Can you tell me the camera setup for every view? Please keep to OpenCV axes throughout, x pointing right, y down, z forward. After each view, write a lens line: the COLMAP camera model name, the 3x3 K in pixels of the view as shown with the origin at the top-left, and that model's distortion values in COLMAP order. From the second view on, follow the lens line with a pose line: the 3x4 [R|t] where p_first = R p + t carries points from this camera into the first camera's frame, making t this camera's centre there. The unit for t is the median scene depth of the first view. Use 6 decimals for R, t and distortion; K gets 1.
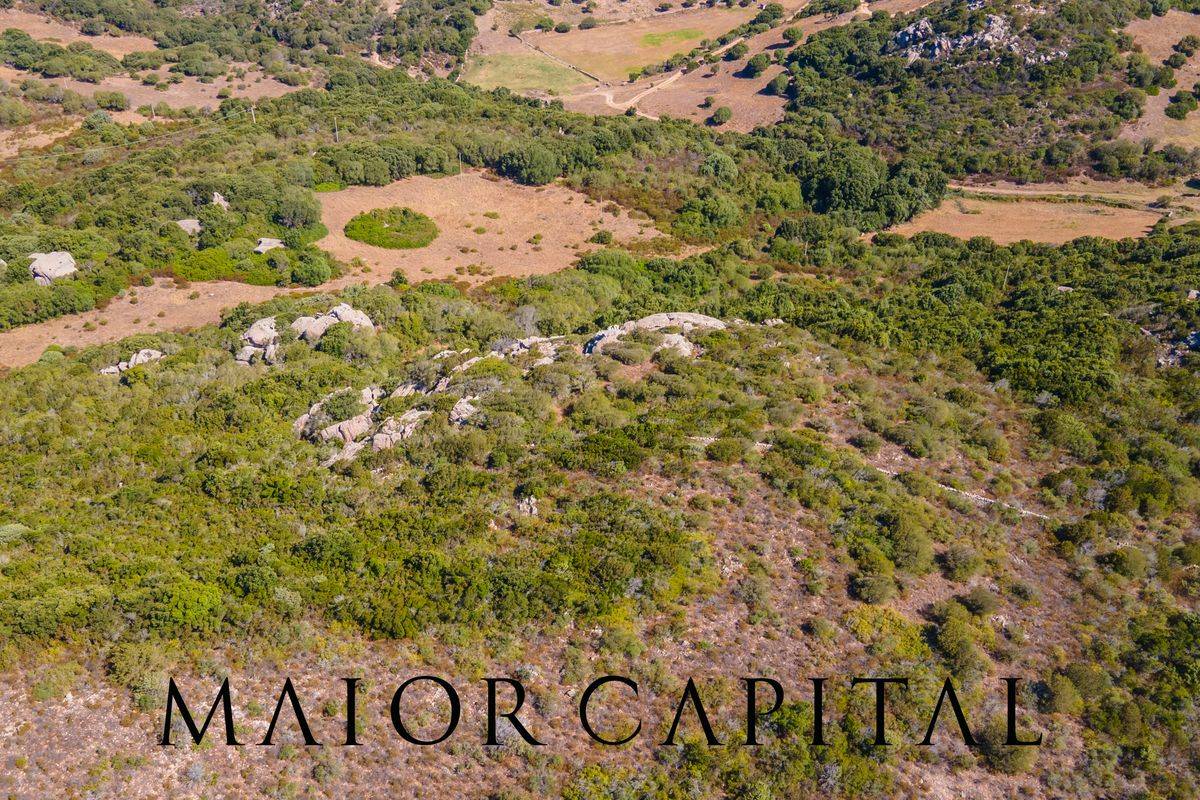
lens RADIAL K [[1070.5, 0, 600.8], [0, 1070.5, 409.4], [0, 0, 1]] dist [0.029263, 0.015600]
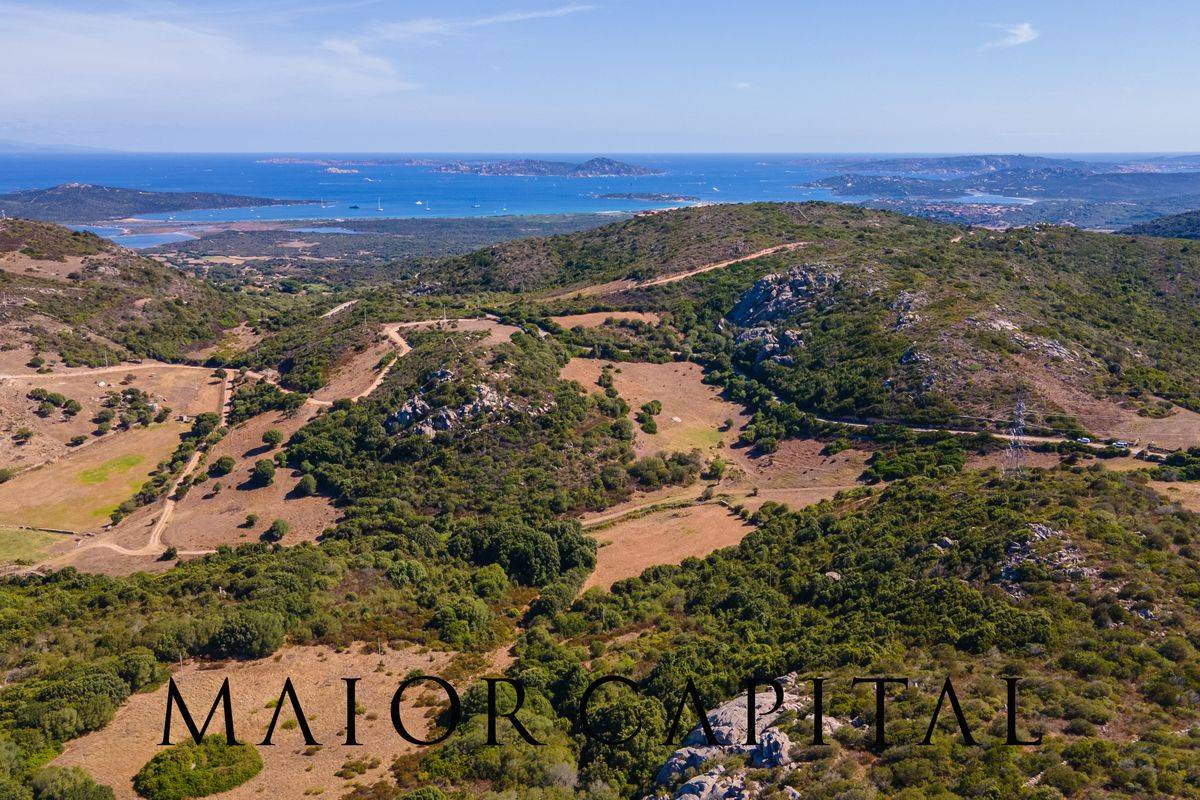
lens RADIAL K [[1070.5, 0, 598.6], [0, 1070.5, 402.5], [0, 0, 1]] dist [0.029263, 0.015600]
pose [[0.719274, -0.191697, 0.667755, -0.361190], [0.395365, 0.903298, -0.166553, -0.128066], [-0.571254, 0.383804, 0.725509, 0.132331]]
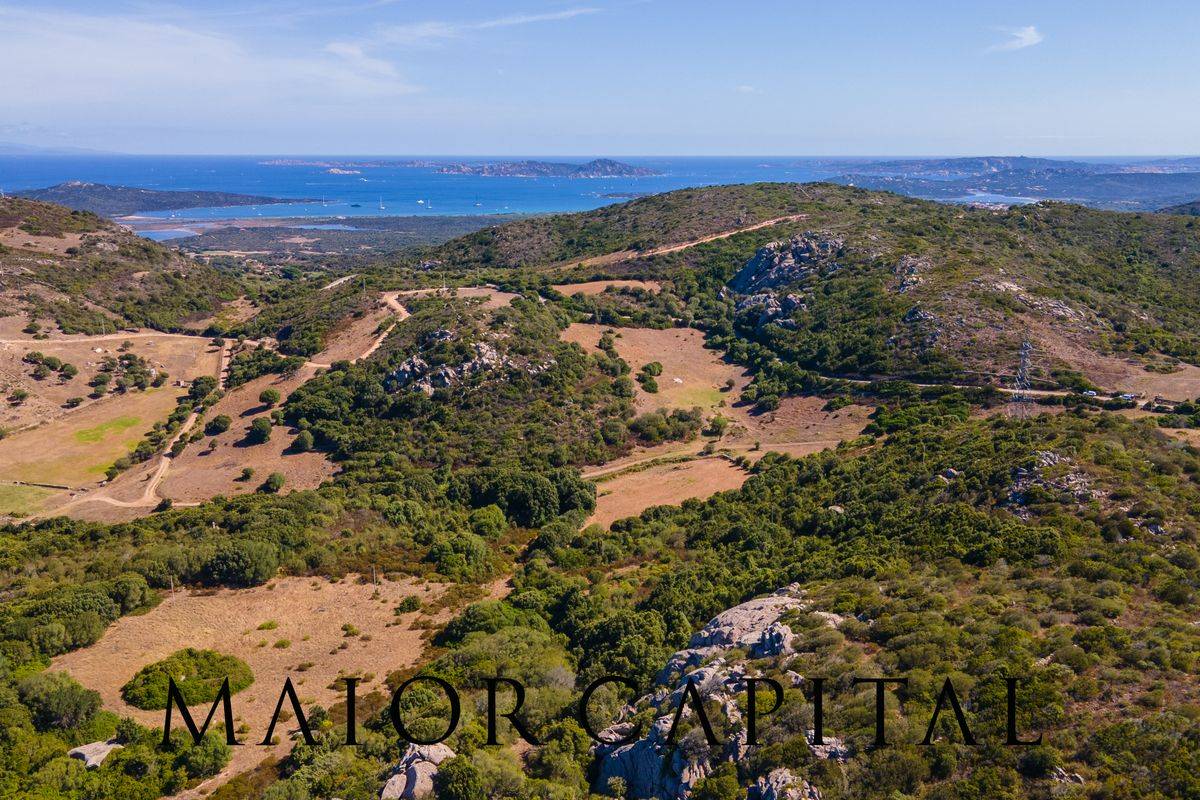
lens RADIAL K [[1070.5, 0, 598.8], [0, 1070.5, 403.3], [0, 0, 1]] dist [0.029263, 0.015600]
pose [[0.720425, -0.189610, 0.667110, -0.361368], [0.394246, 0.903332, -0.169003, -0.080217], [-0.570577, 0.384760, 0.725536, 0.162011]]
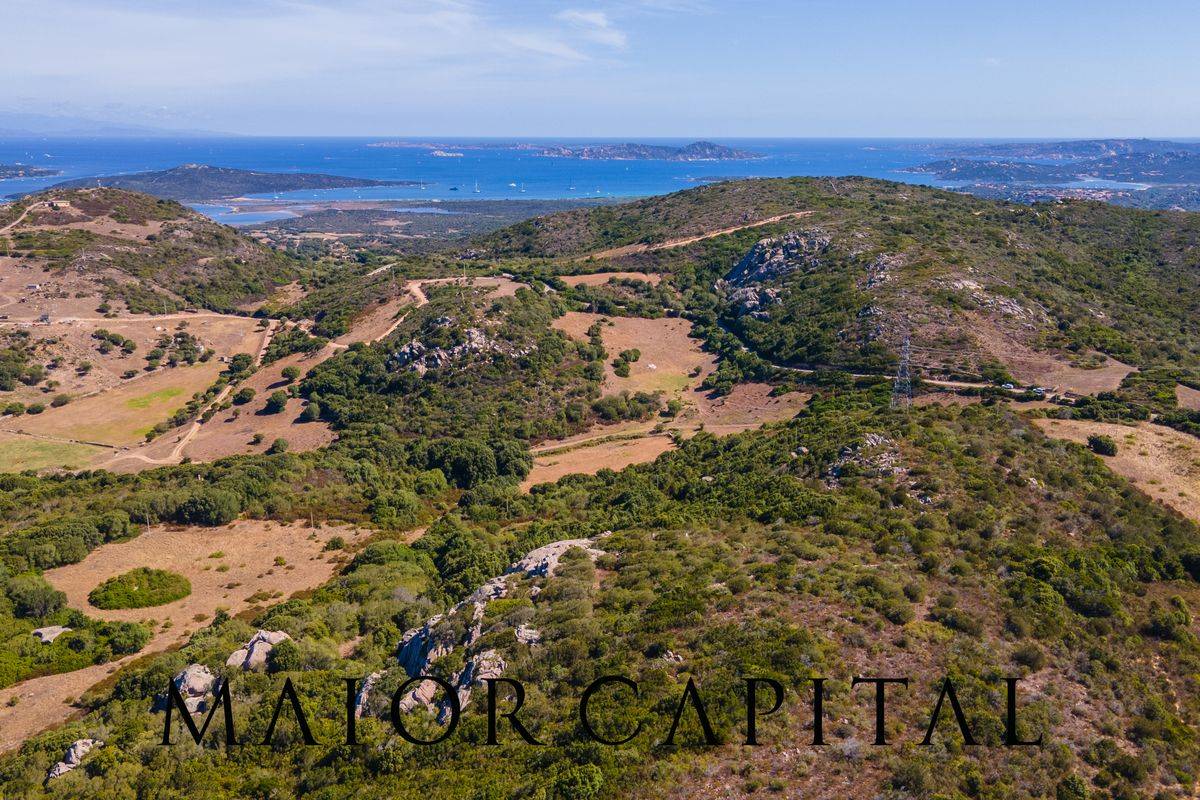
lens RADIAL K [[1070.5, 0, 598.7], [0, 1070.5, 403.4], [0, 0, 1]] dist [0.029263, 0.015600]
pose [[0.783165, -0.181870, 0.594622, -0.333124], [0.355936, 0.915226, -0.188868, 0.008321], [-0.509864, 0.359562, 0.781507, -0.035420]]
